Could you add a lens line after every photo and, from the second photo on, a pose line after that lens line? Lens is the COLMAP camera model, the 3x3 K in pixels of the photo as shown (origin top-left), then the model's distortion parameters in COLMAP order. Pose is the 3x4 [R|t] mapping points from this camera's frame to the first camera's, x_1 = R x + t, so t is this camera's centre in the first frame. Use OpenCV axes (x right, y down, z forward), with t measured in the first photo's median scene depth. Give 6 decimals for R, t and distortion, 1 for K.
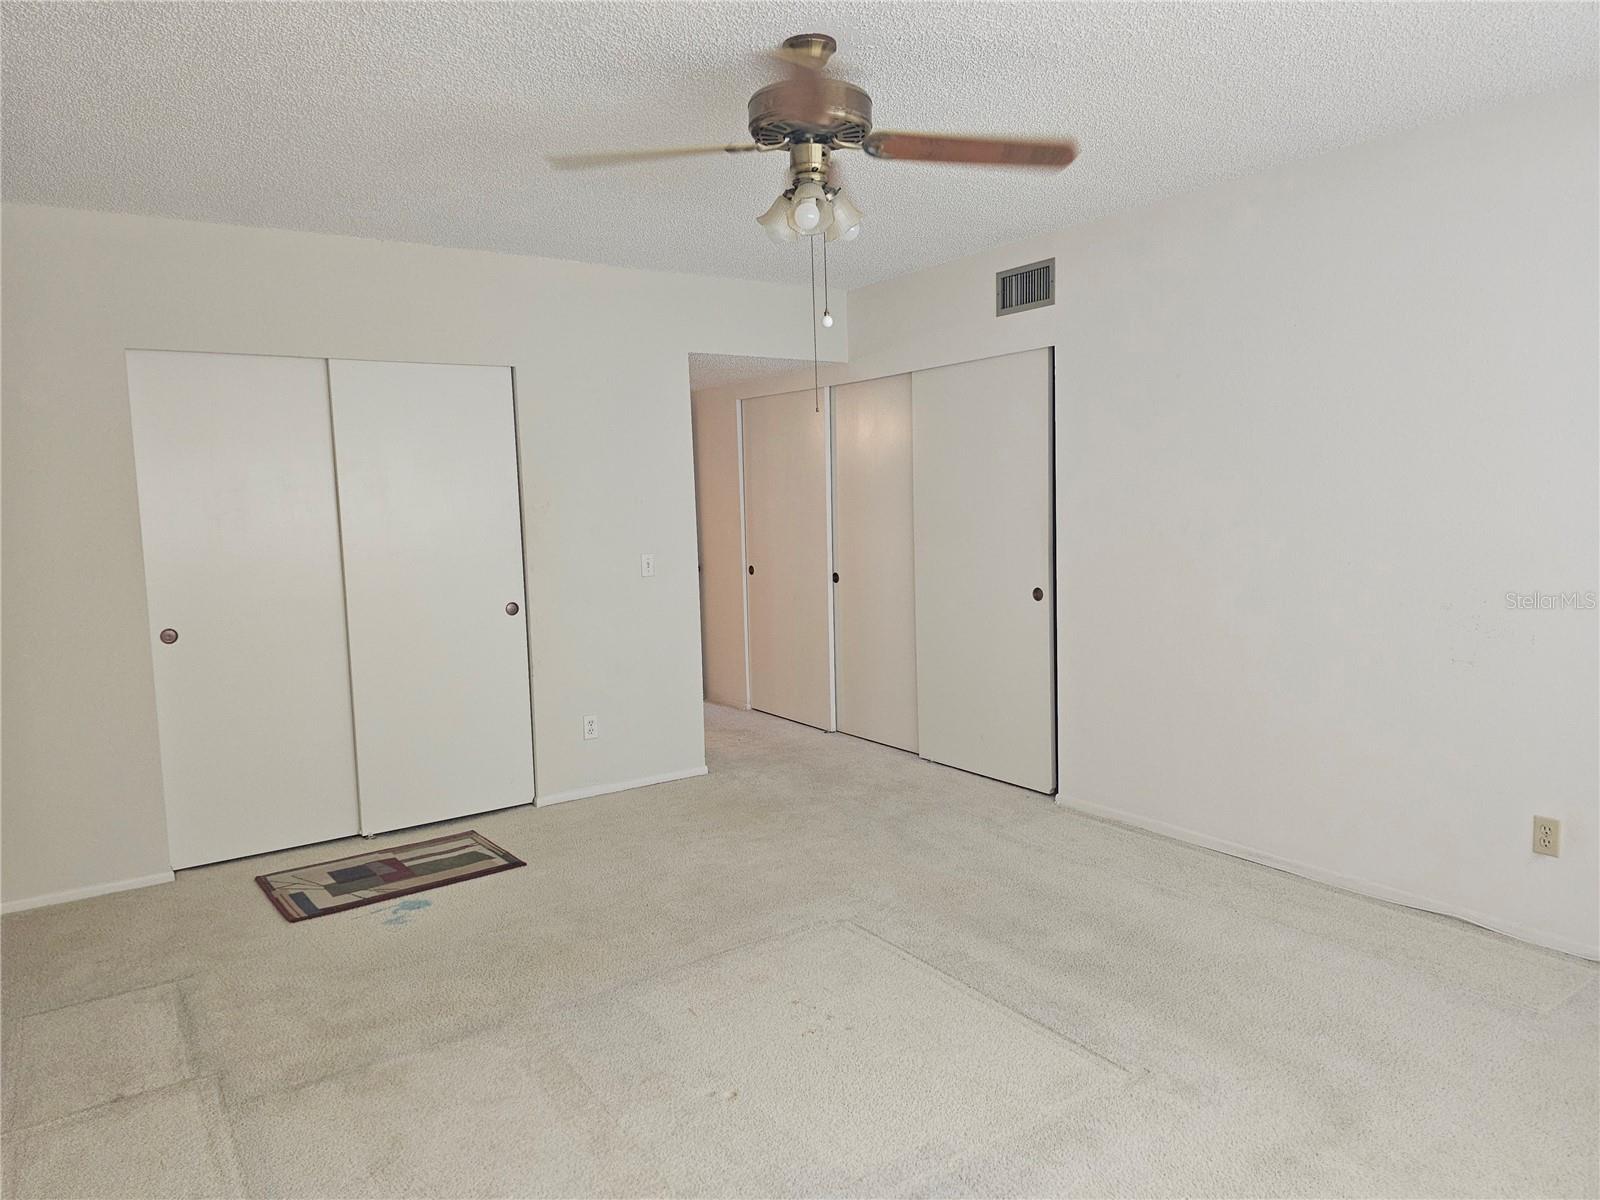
lens RADIAL K [[1070.9, 0, 799.5], [0, 1070.9, 598.9], [0, 0, 1]] dist [0.061059, -0.054109]
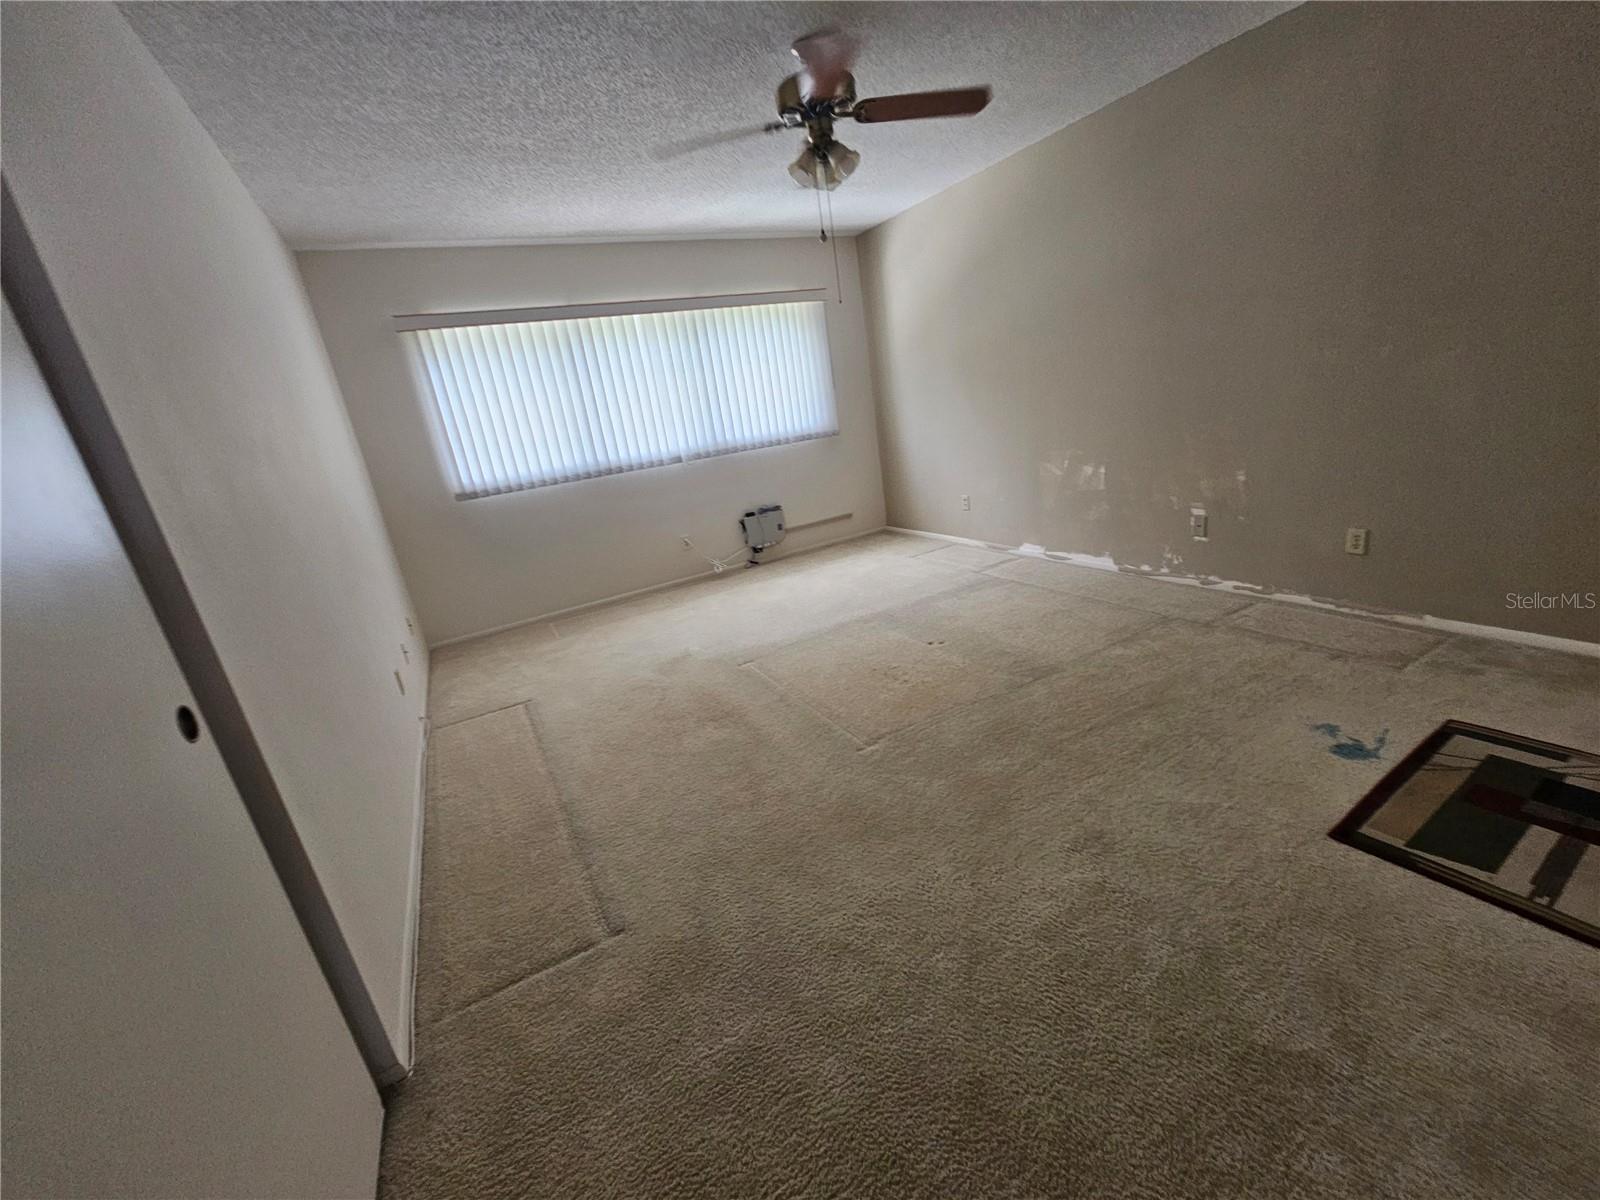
lens RADIAL K [[656.0, 0, 816.7], [0, 656.0, 609.9], [0, 0, 1]] dist [-0.001751, -0.000440]
pose [[-0.977347, 0.142892, 0.156126, -0.030705], [0.193721, 0.901073, 0.387995, -0.106884], [-0.085240, 0.409451, -0.908341, 1.431260]]
